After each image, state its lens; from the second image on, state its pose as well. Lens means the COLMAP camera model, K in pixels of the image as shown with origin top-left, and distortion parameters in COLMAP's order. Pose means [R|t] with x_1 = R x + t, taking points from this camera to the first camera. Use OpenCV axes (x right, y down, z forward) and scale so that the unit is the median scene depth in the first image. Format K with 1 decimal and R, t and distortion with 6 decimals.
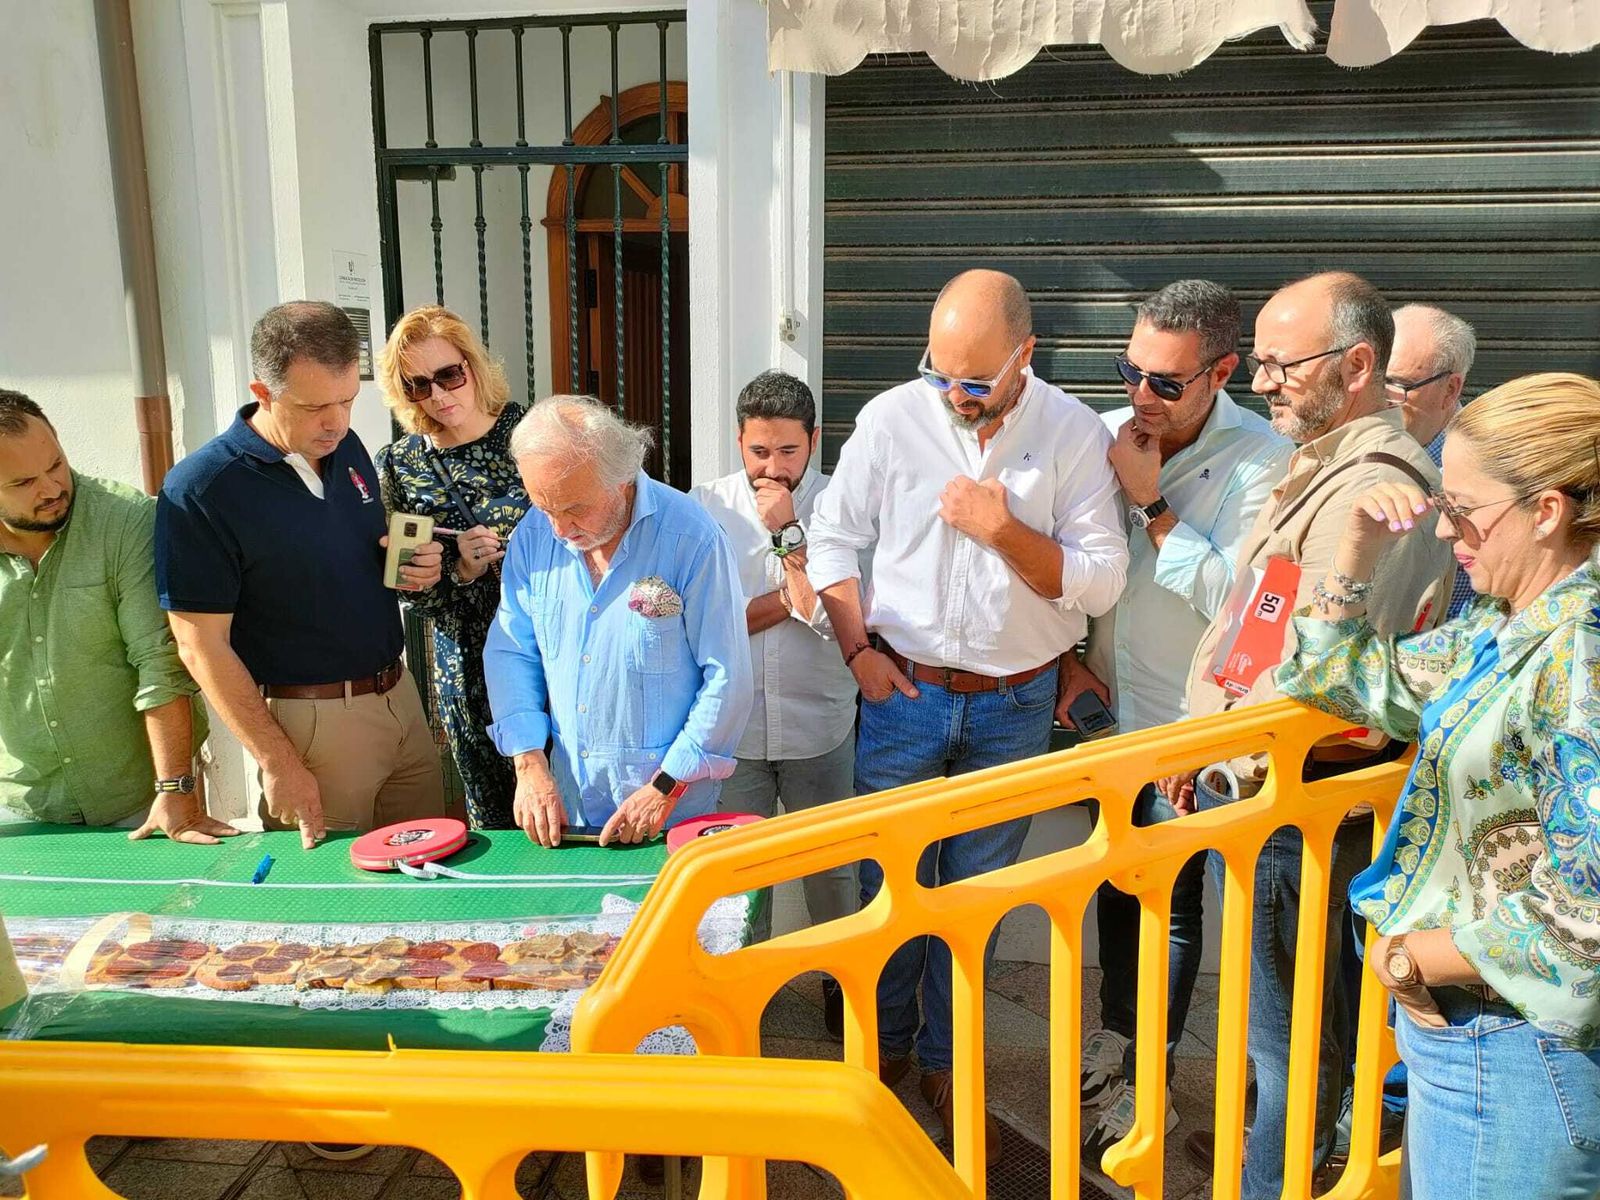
lens RADIAL K [[1208.1, 0, 812.2], [0, 1208.1, 597.3], [0, 0, 1]] dist [0.043178, -0.000578]
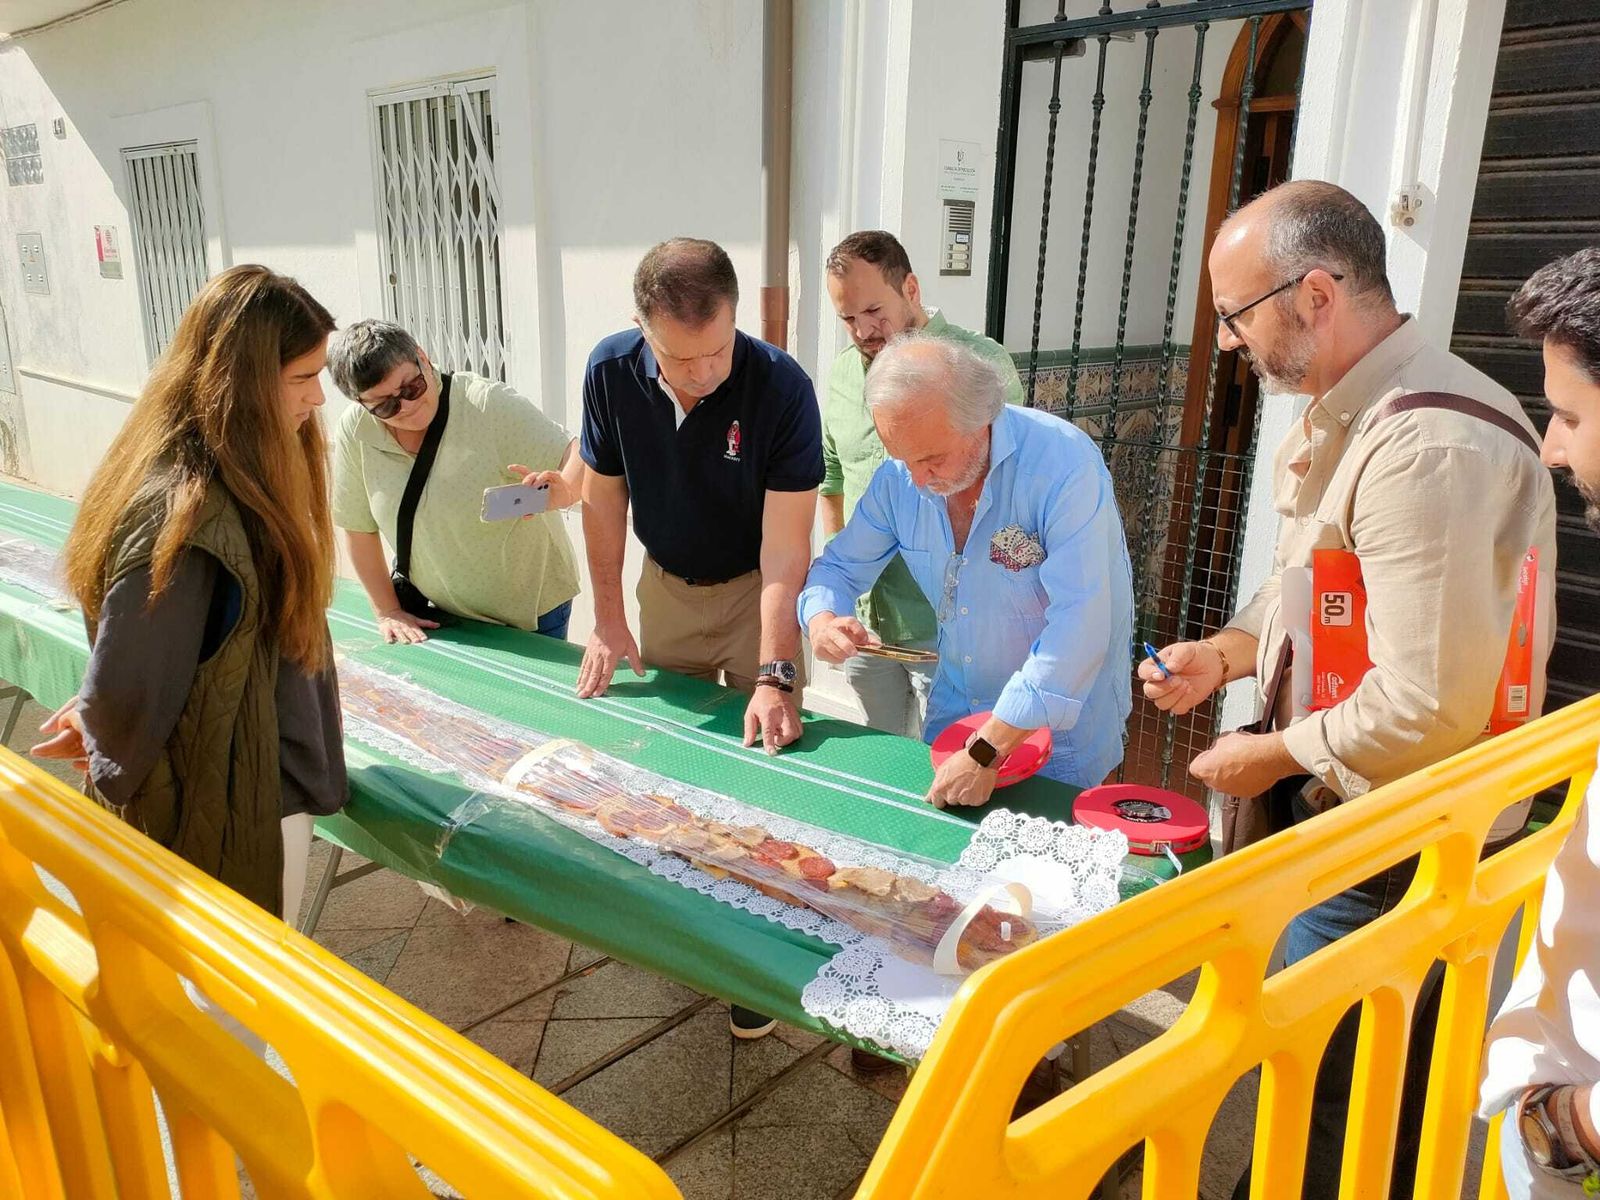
lens RADIAL K [[1208.1, 0, 812.2], [0, 1208.1, 597.3], [0, 0, 1]] dist [0.043178, -0.000578]
pose [[0.816281, 0.171596, -0.551580, 0.124580], [-0.136714, 0.985121, 0.104147, -0.008845], [0.561244, -0.009604, 0.827595, 0.127144]]
